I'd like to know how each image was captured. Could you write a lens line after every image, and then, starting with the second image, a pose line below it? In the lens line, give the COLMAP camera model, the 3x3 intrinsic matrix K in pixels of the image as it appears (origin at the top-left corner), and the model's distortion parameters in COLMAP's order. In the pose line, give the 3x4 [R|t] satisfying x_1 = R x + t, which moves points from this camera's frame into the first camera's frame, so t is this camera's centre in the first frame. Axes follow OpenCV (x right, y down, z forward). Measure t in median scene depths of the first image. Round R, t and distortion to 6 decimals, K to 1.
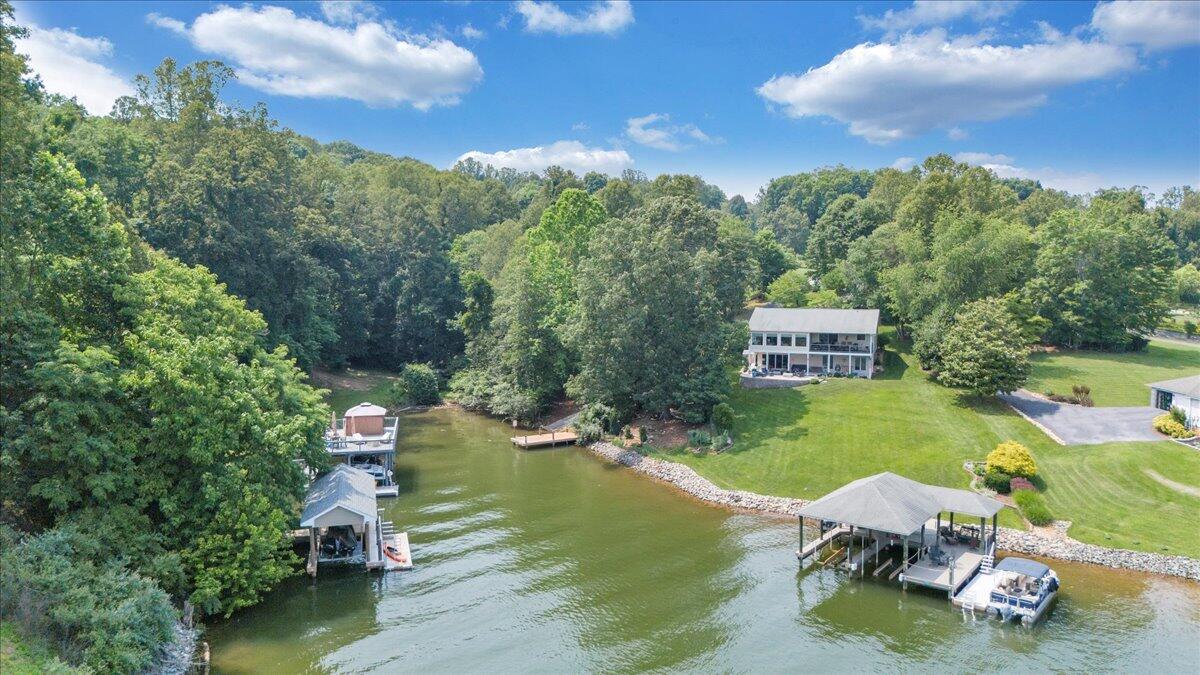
lens RADIAL K [[888.4, 0, 600.0], [0, 888.4, 337.5], [0, 0, 1]] dist [0.086002, -0.095756]
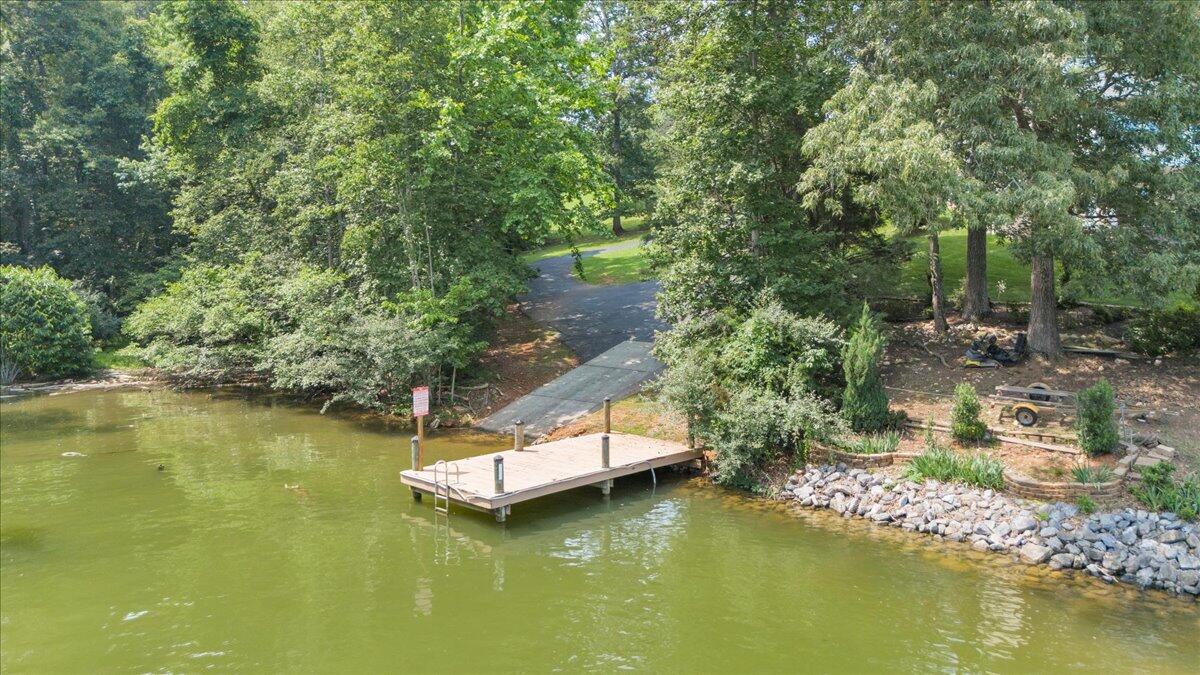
lens RADIAL K [[888.4, 0, 600.0], [0, 888.4, 337.5], [0, 0, 1]] dist [0.086002, -0.095756]
pose [[0.960536, -0.023619, 0.277150, -0.098461], [0.024357, 0.999703, 0.000781, 0.070728], [-0.277087, 0.006001, 0.960826, 0.675756]]
